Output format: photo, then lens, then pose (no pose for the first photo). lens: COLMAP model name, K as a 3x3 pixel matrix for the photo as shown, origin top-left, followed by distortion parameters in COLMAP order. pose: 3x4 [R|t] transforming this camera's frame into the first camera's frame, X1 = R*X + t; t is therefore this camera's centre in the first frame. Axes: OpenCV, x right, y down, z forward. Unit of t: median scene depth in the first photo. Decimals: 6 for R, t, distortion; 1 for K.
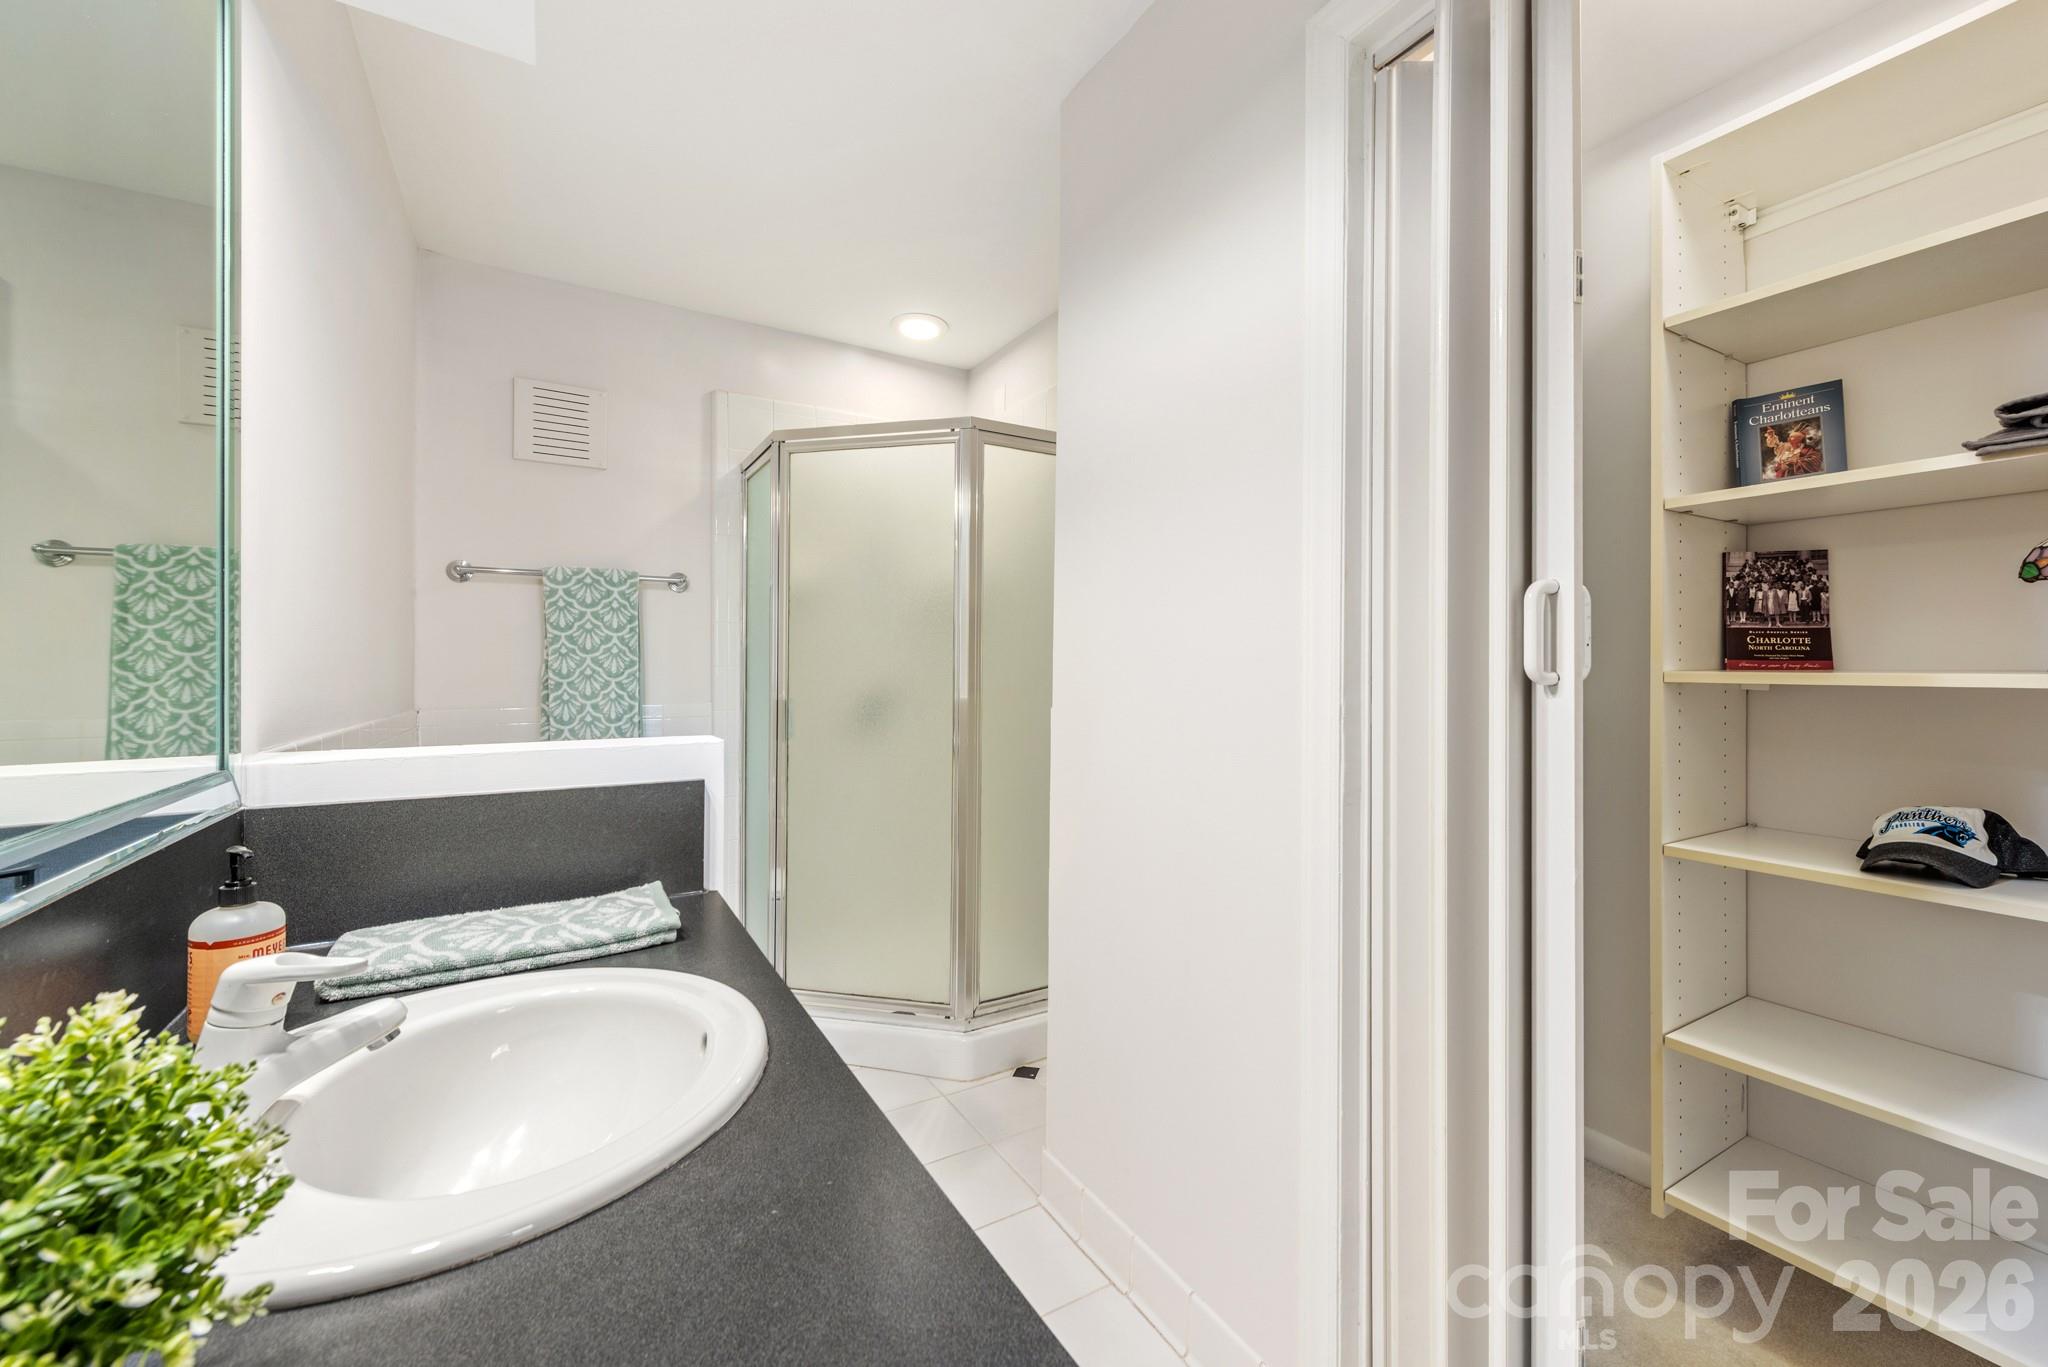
lens RADIAL K [[796.7, 0, 1028.1], [0, 796.7, 664.1], [0, 0, 1]] dist [0.002685, -0.000942]
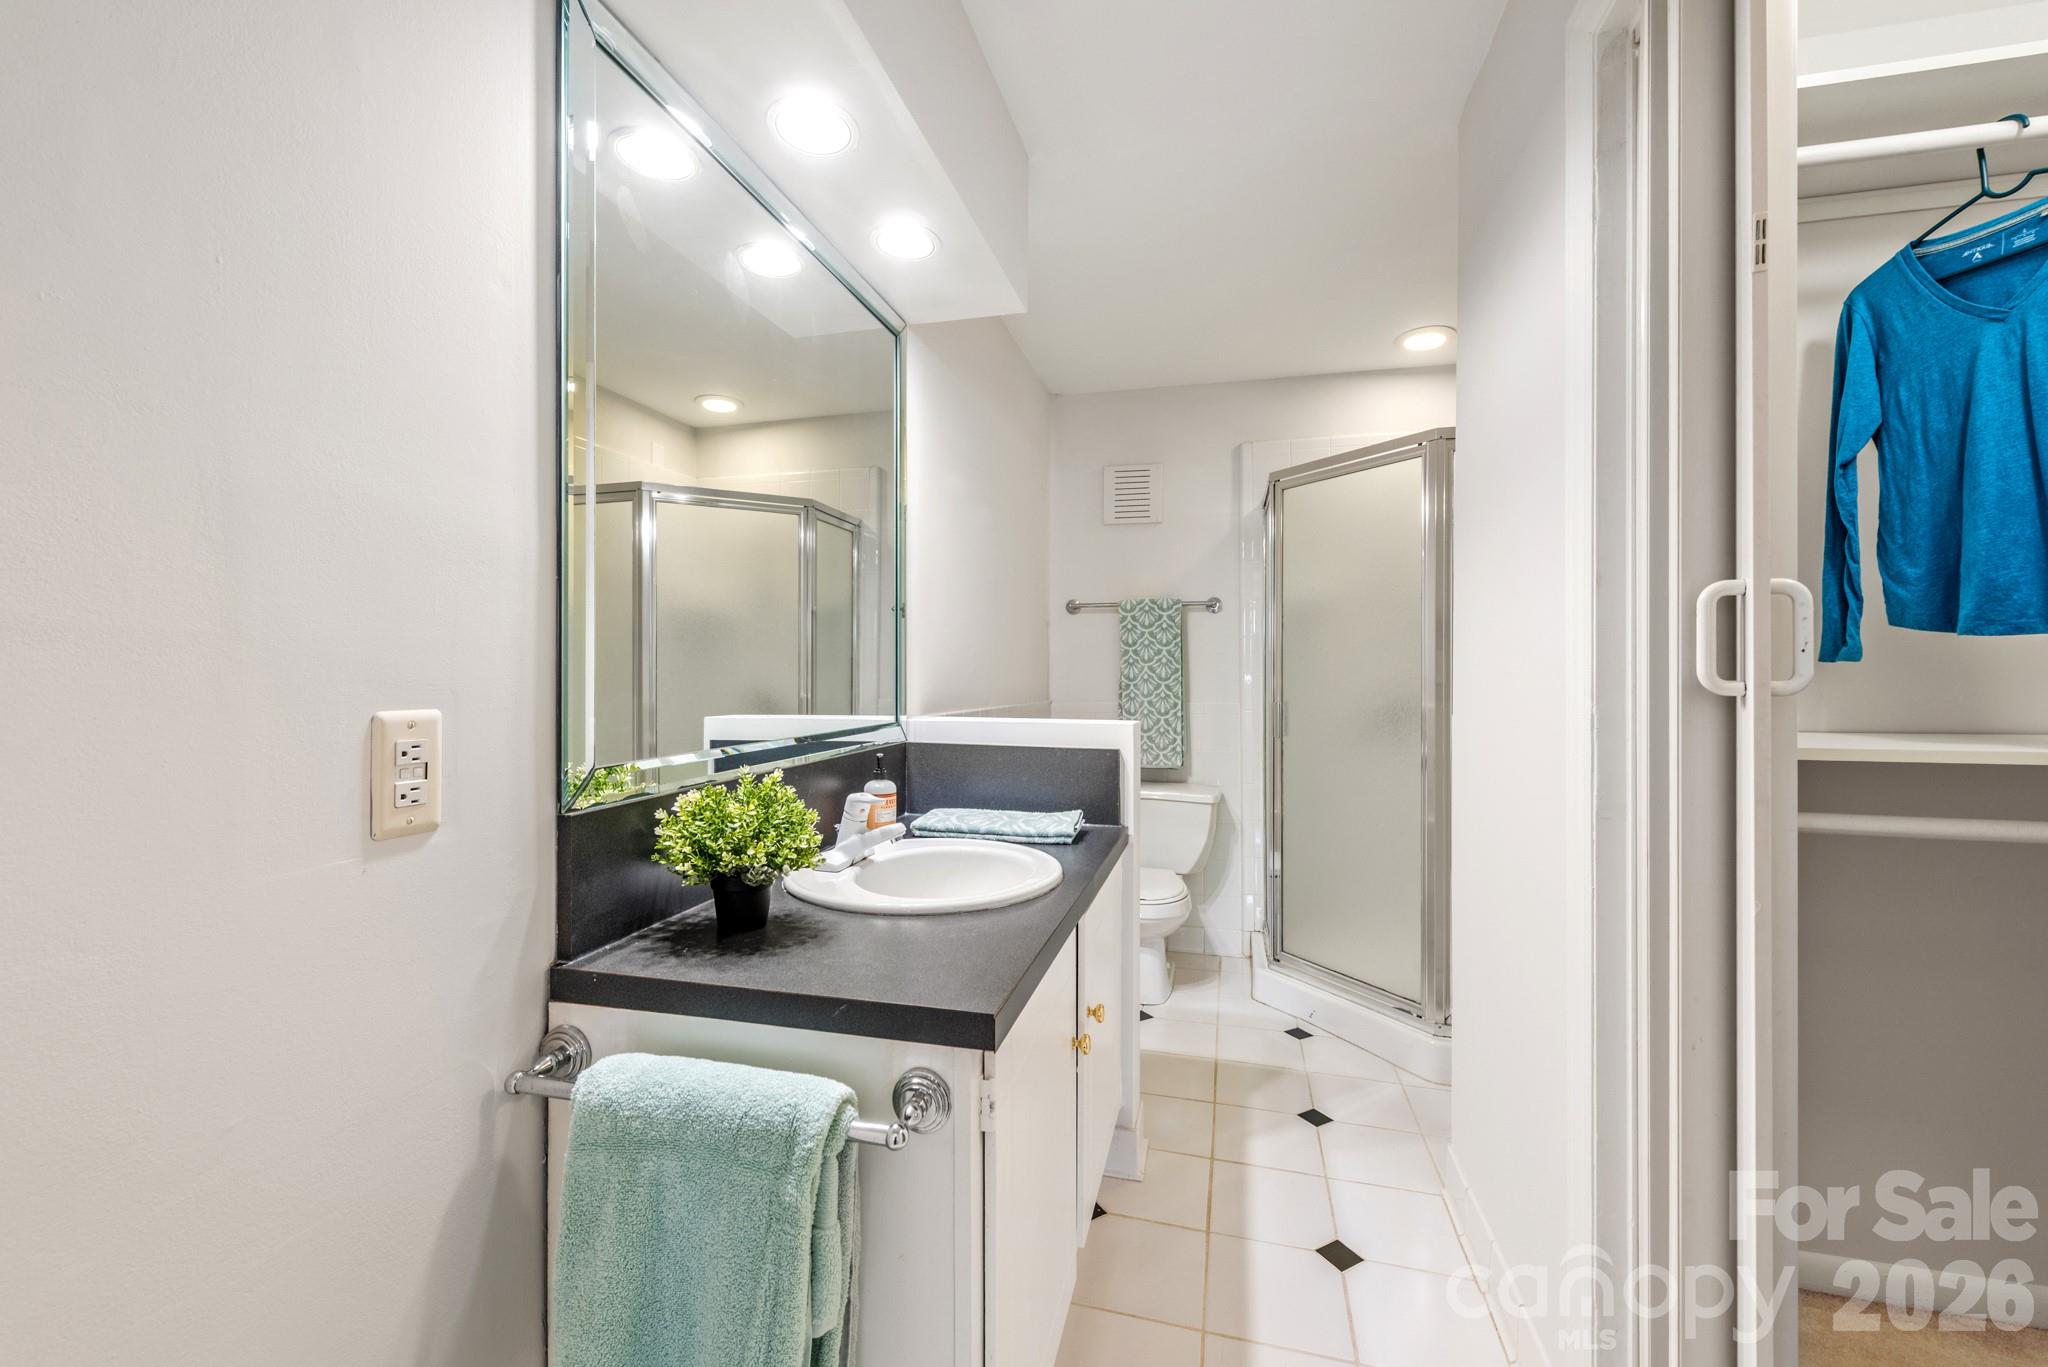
lens RADIAL K [[796.7, 0, 1024.7], [0, 796.7, 672.4], [0, 0, 1]] dist [0.002685, -0.000942]
pose [[0.696687, 0.005258, -0.717356, 0.265940], [-0.004008, 0.999986, 0.003437, -0.001171], [0.717364, 0.000481, 0.696698, -0.076121]]
